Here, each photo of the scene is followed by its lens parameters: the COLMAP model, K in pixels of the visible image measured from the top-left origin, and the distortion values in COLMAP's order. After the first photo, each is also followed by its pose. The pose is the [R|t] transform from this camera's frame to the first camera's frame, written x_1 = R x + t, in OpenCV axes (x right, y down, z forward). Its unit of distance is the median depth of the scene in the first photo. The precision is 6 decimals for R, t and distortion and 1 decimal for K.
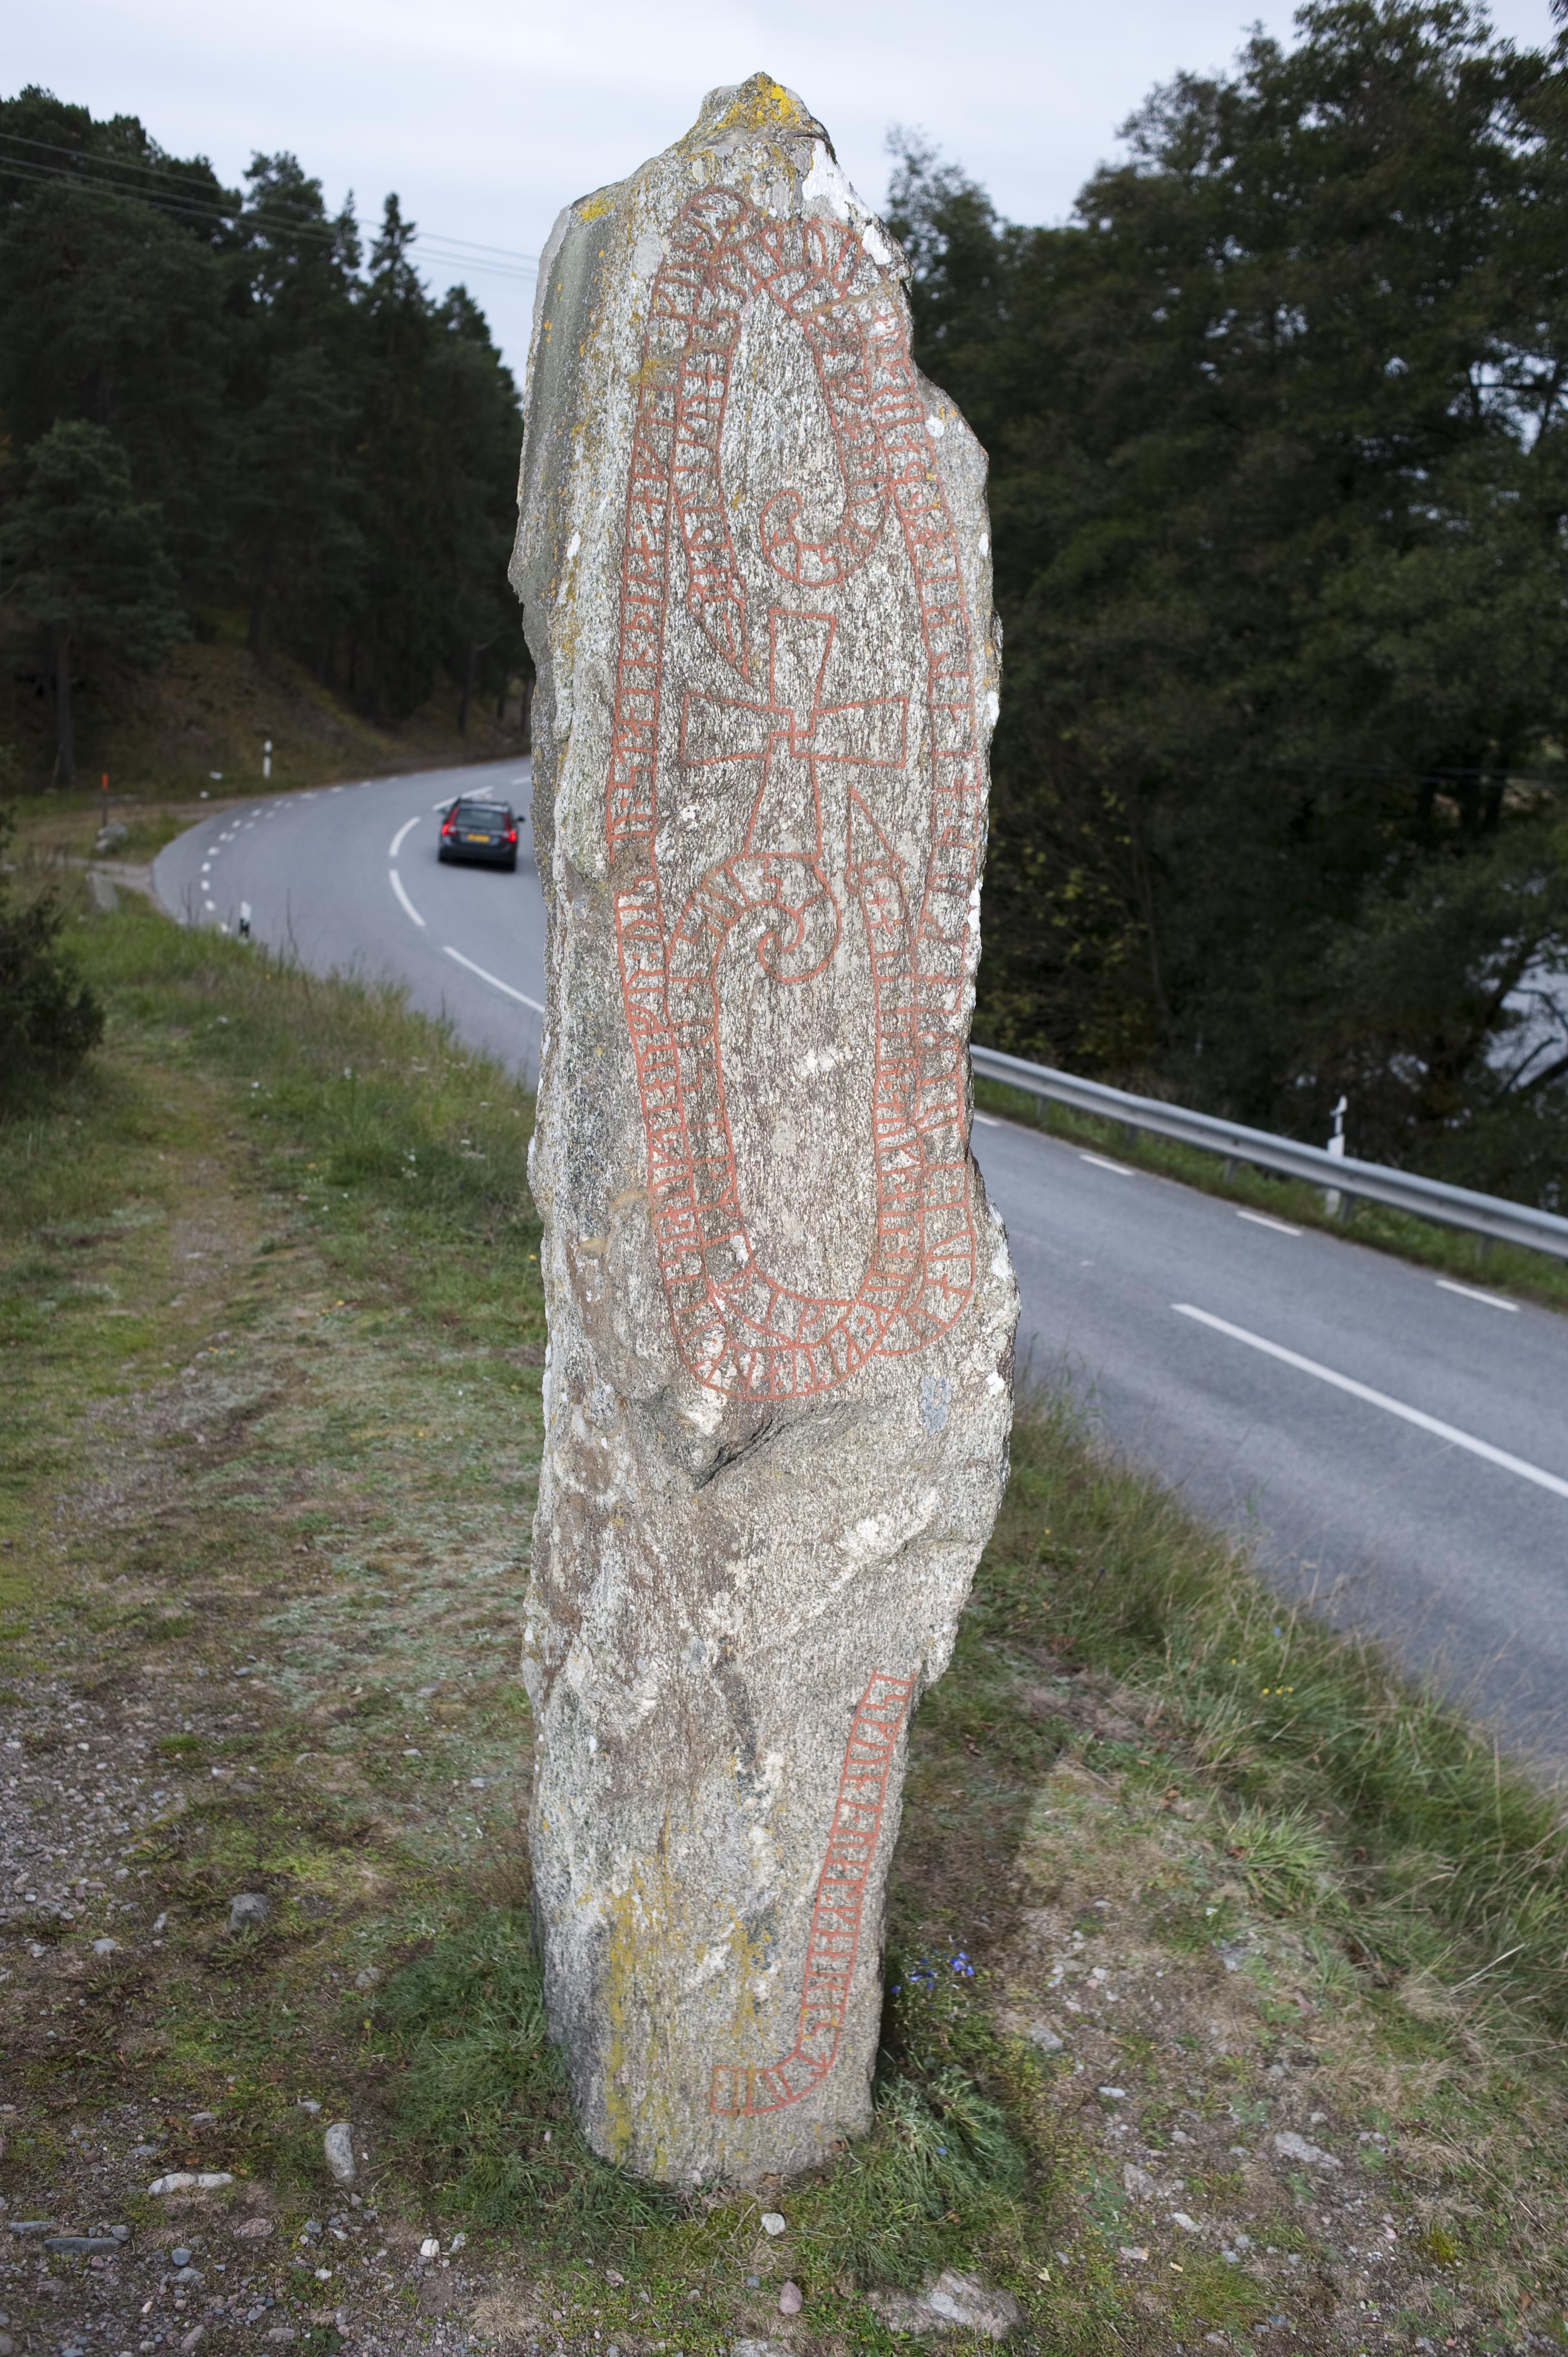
lens RADIAL K [[2557.3, 0, 868.6], [0, 2557.3, 1194.2], [0, 0, 1]] dist [-0.131068, 0.000000]
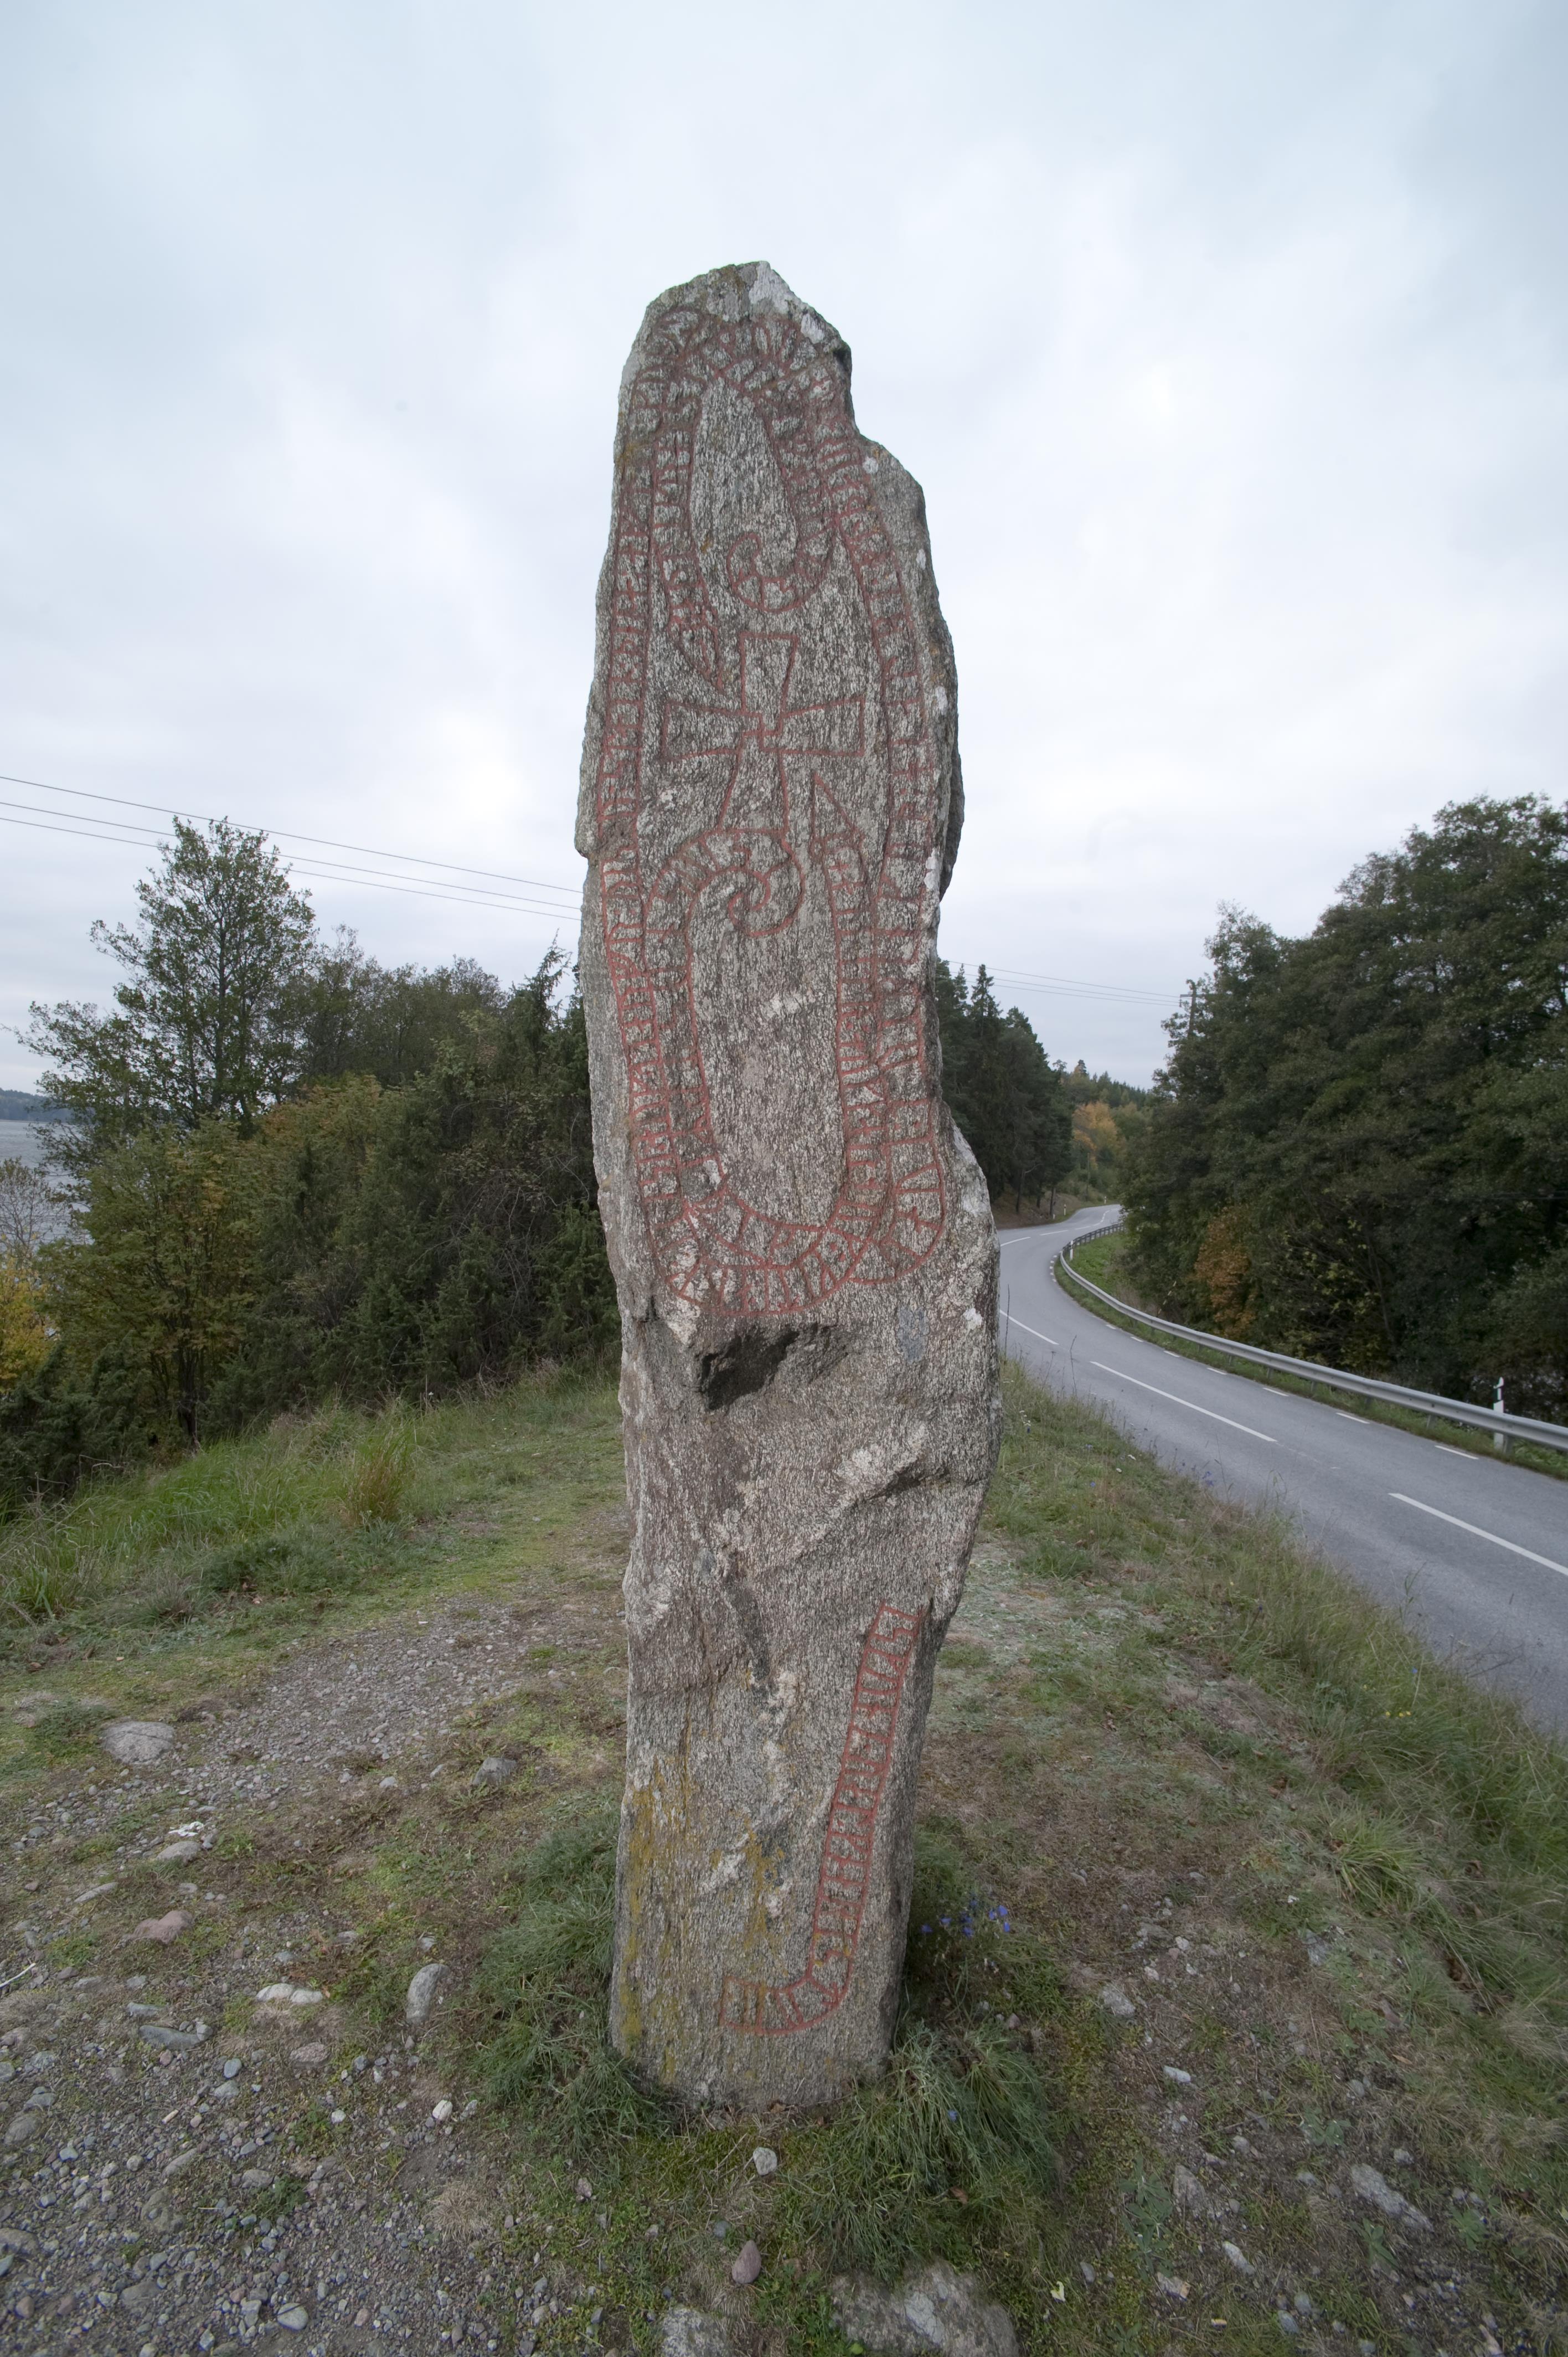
lens RADIAL K [[1204.6, 0, 756.1], [0, 1204.6, 1176.6], [0, 0, 1]] dist [-0.073640, 0.027305]
pose [[0.925482, -0.036345, -0.377044, 0.151416], [-0.049357, 0.975329, -0.215168, 0.124292], [0.375563, 0.217743, 0.900855, 0.491984]]
